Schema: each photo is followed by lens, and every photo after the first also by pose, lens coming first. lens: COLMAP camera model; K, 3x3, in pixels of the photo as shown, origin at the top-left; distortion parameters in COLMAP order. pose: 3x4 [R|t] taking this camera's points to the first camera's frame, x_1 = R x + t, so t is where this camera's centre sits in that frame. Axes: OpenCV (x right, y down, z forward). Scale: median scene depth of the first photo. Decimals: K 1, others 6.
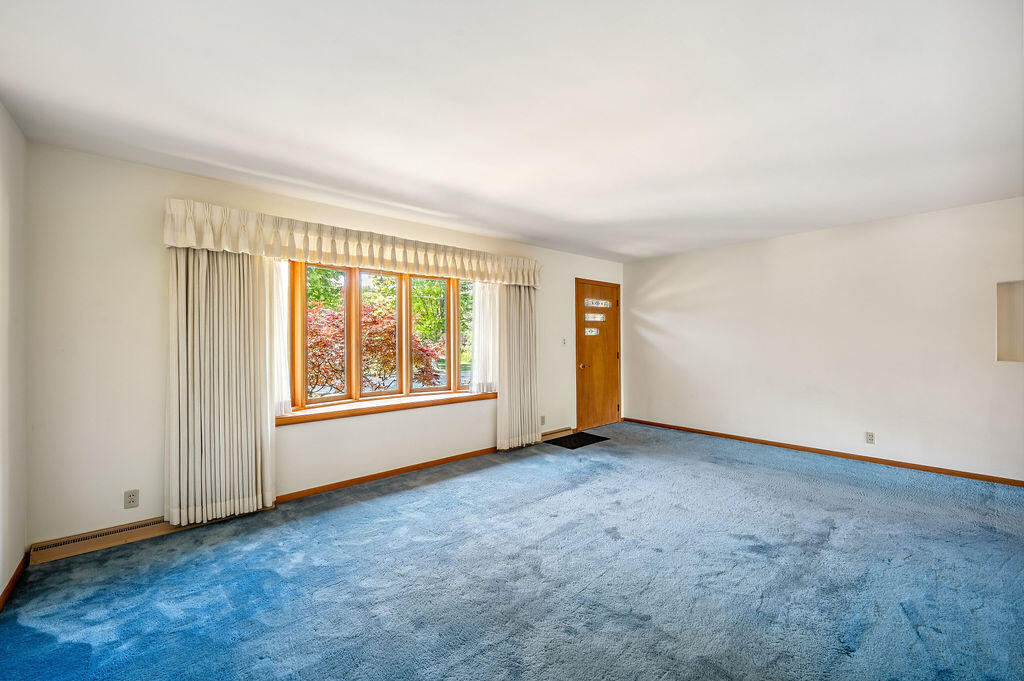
lens RADIAL K [[412.7, 0, 513.8], [0, 412.7, 343.3], [0, 0, 1]] dist [-0.001049, -0.000045]
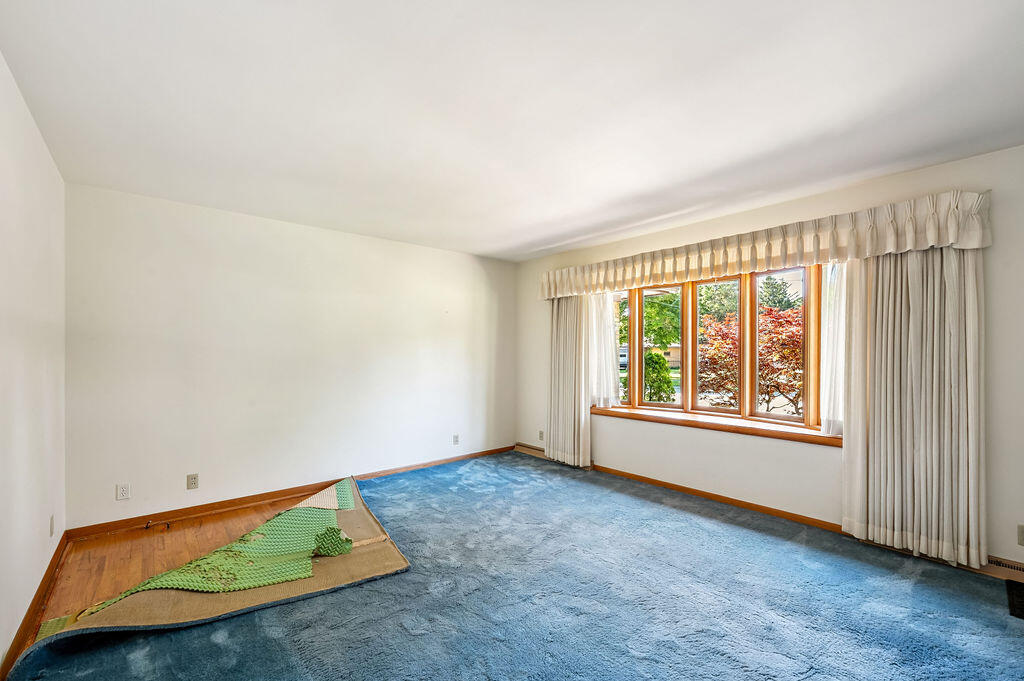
lens RADIAL K [[415.0, 0, 513.2], [0, 415.0, 351.8], [0, 0, 1]] dist [0.000146, -0.000010]
pose [[0.005227, 0.004820, -0.999975, 0.715989], [-0.009377, 0.999945, 0.004771, -0.010007], [0.999942, 0.009352, 0.005272, 0.626086]]
